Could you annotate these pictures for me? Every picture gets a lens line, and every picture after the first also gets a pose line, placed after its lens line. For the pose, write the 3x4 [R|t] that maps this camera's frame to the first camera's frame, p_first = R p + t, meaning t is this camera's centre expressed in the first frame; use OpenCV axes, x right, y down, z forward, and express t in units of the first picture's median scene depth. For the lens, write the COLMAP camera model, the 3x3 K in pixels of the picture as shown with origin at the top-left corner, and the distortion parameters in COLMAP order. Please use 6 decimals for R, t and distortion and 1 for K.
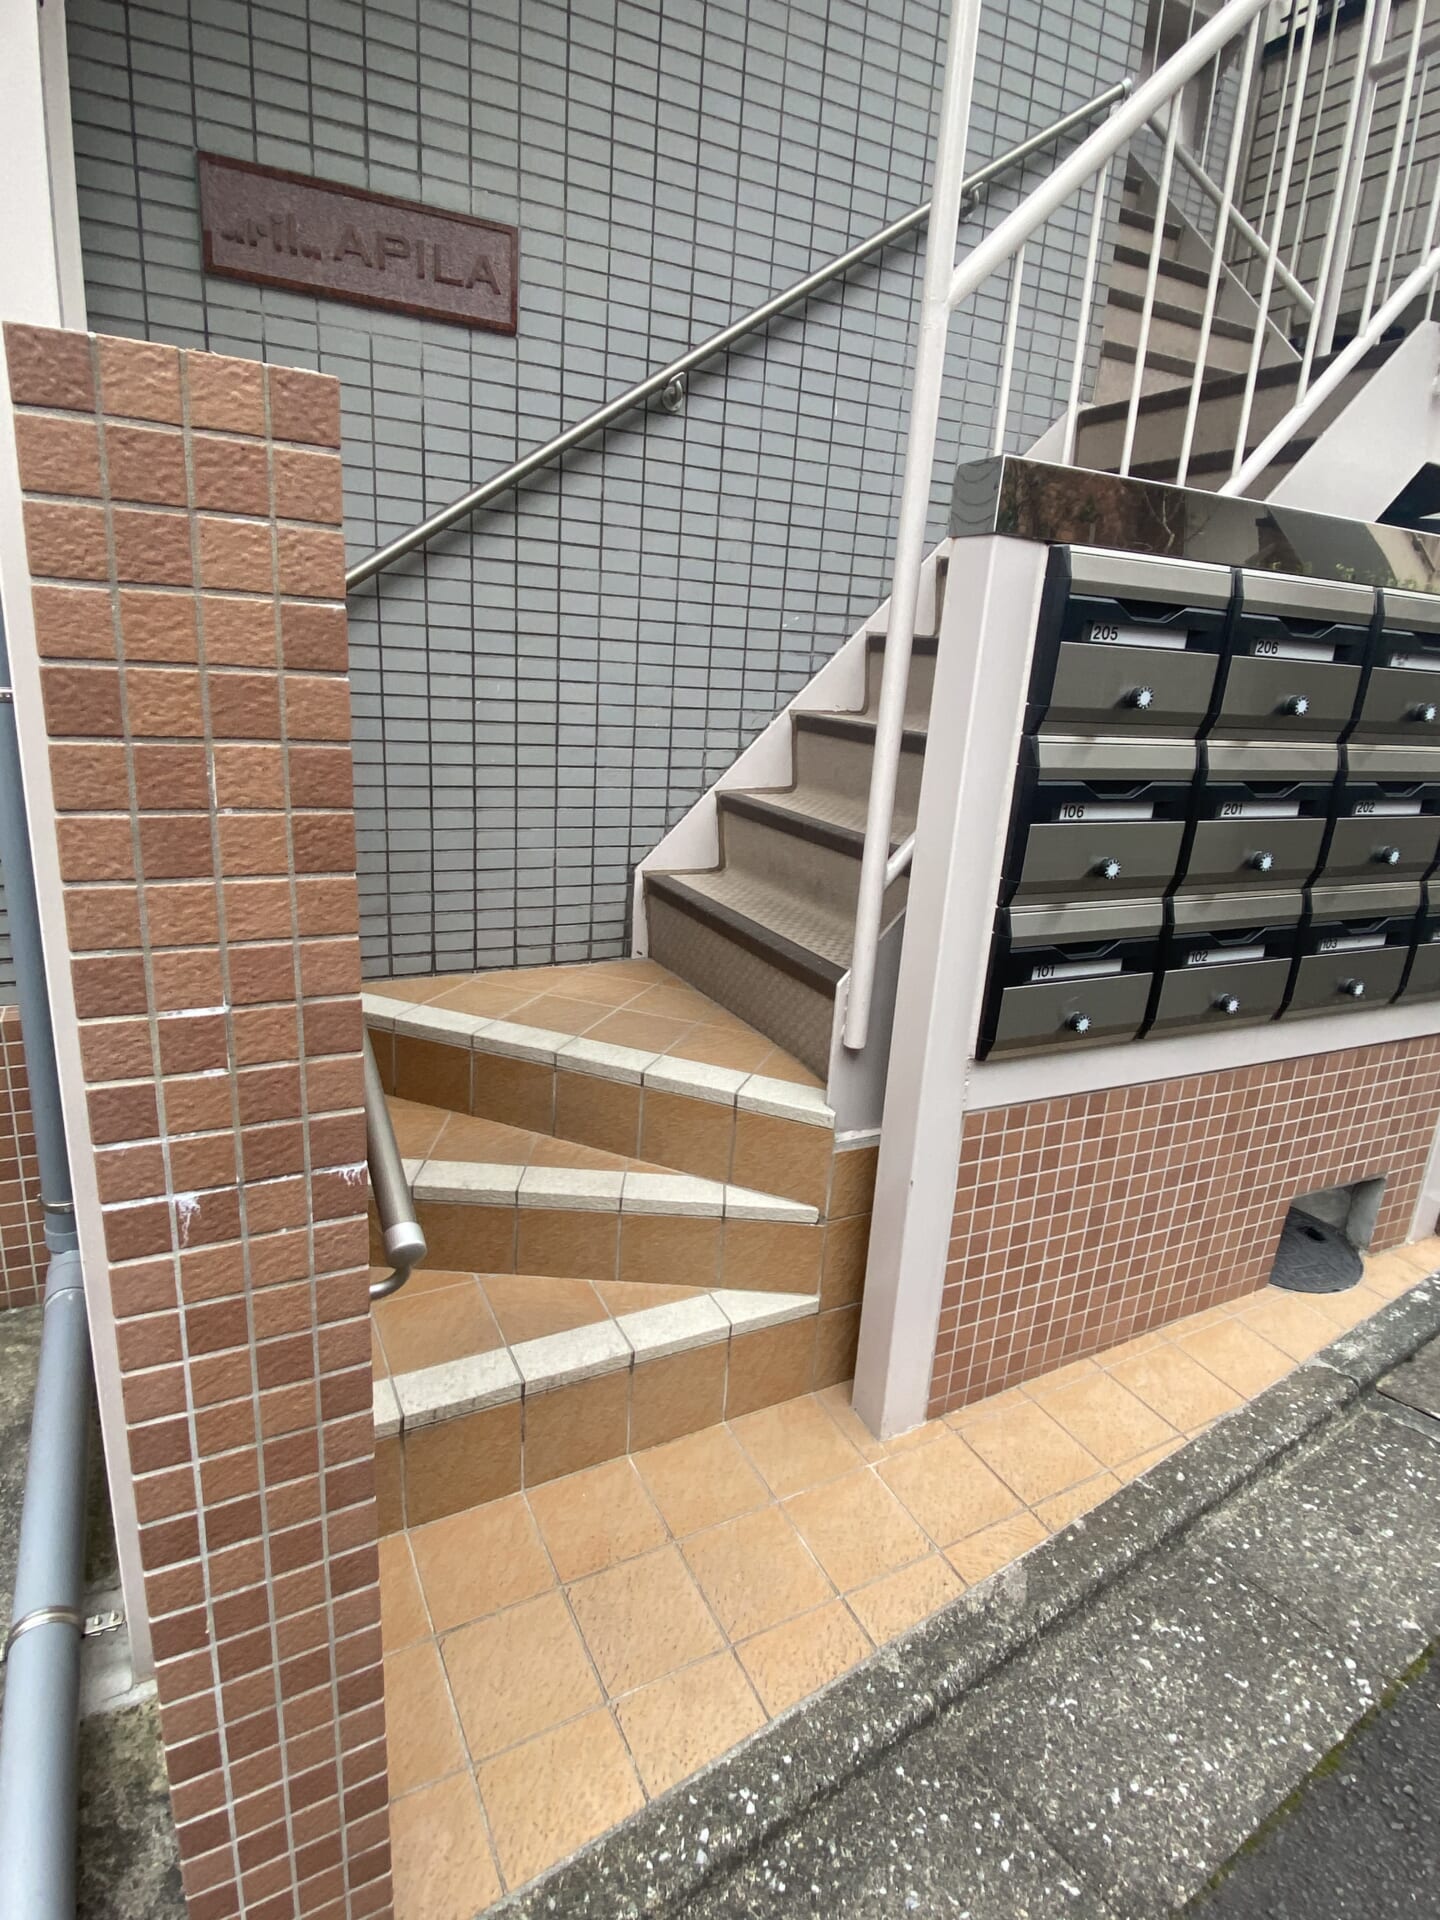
lens RADIAL K [[1008.3, 0, 720.6], [0, 1008.3, 963.1], [0, 0, 1]] dist [0.017712, -0.000559]
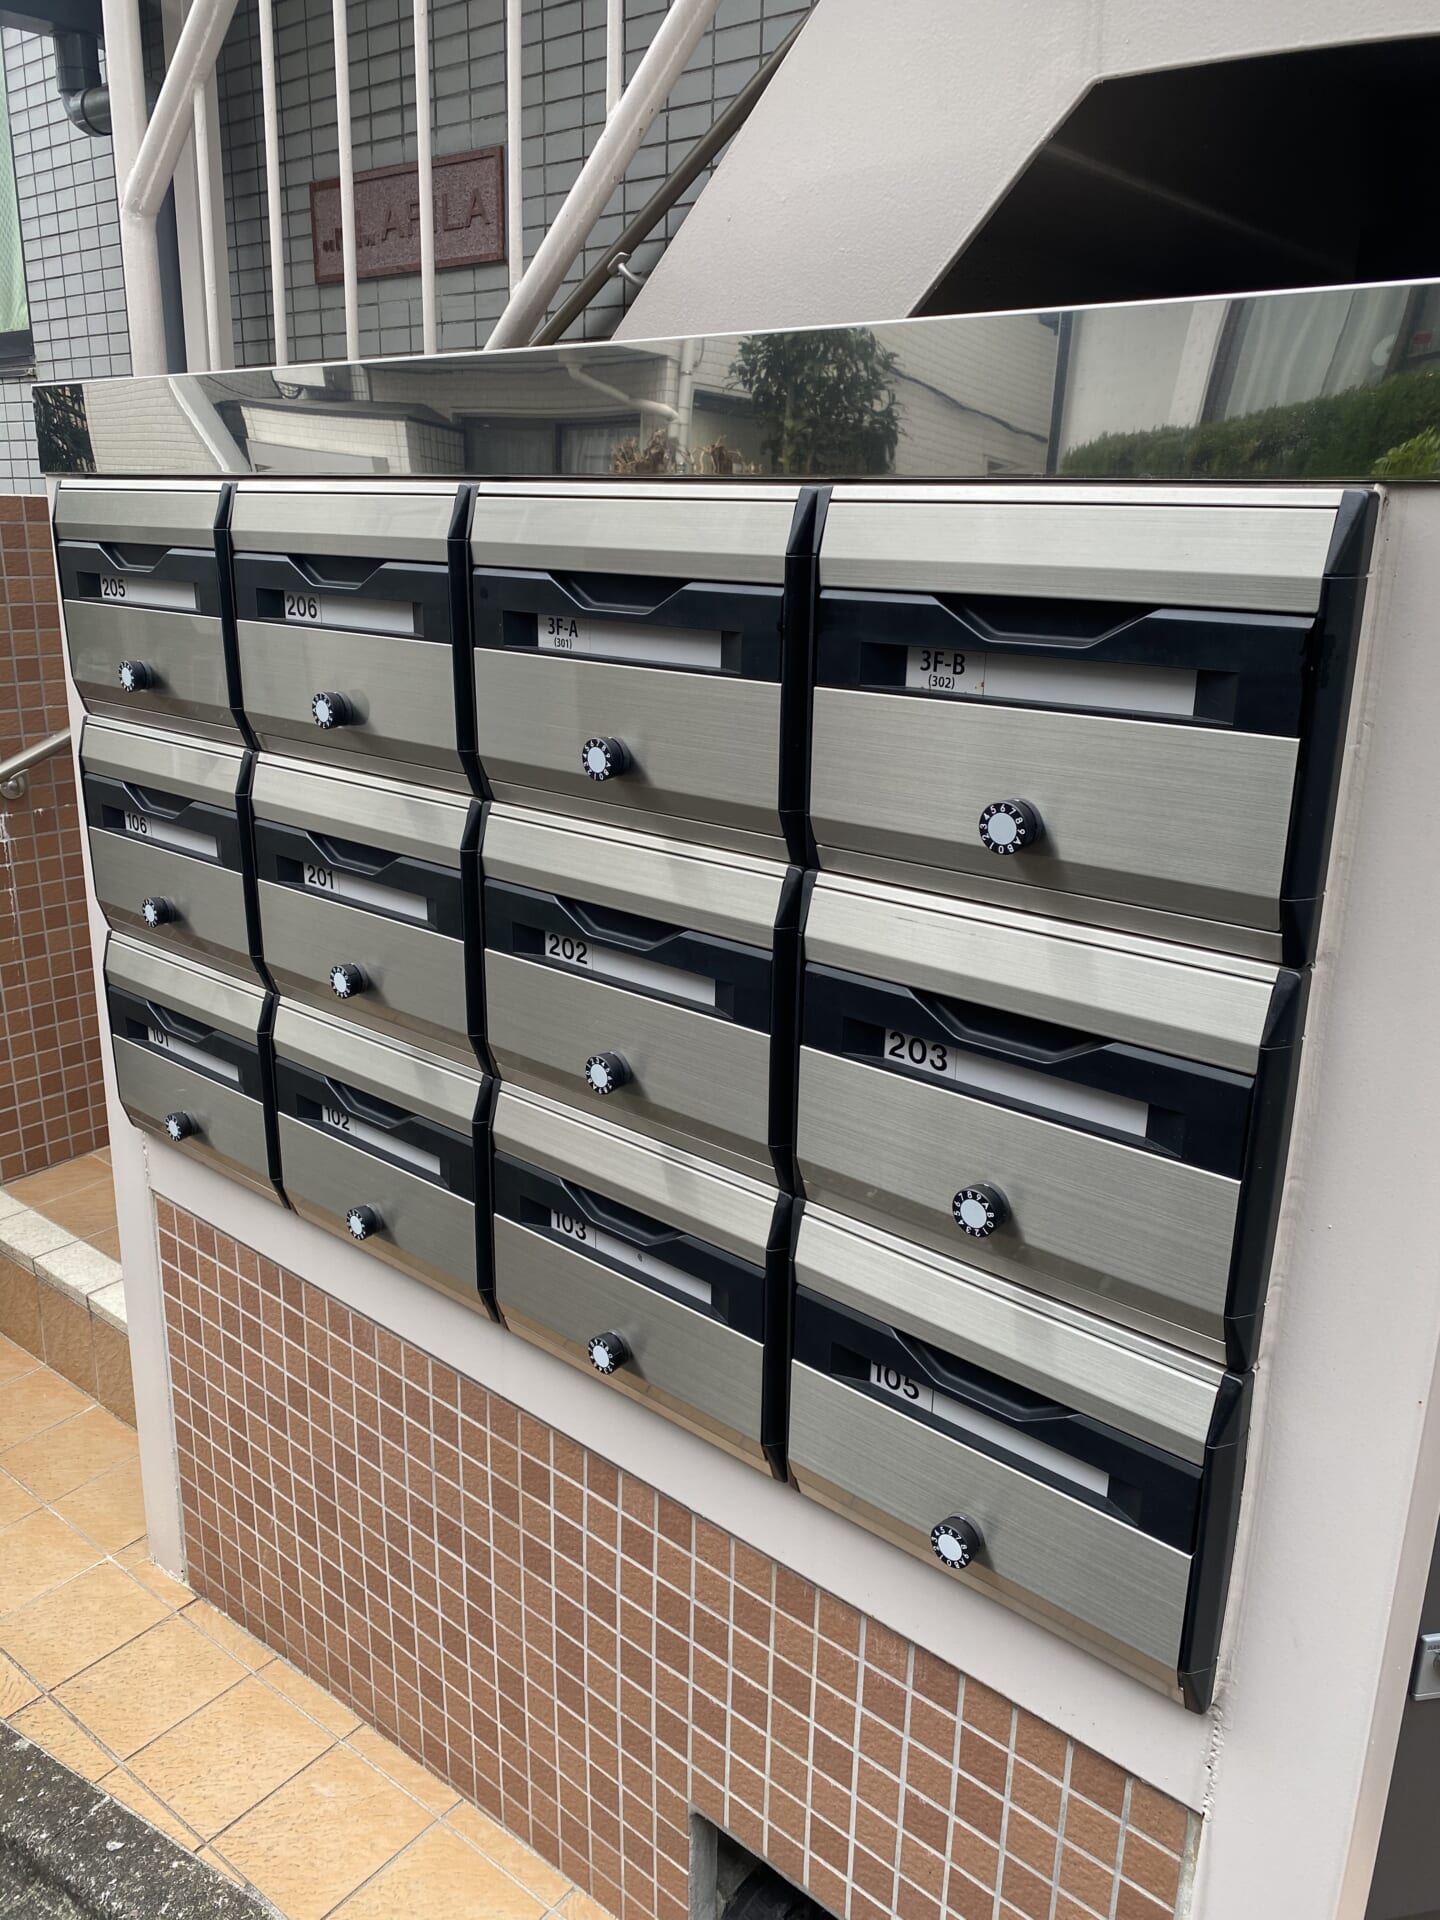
lens RADIAL K [[1455.0, 0, 727.7], [0, 1455.0, 948.7], [0, 0, 1]] dist [0.001518, 0.002735]
pose [[0.412795, 0.220162, -0.883815, 1.333520], [-0.272908, 0.955662, 0.110594, -0.265328], [0.868977, 0.195548, 0.454576, 0.807096]]
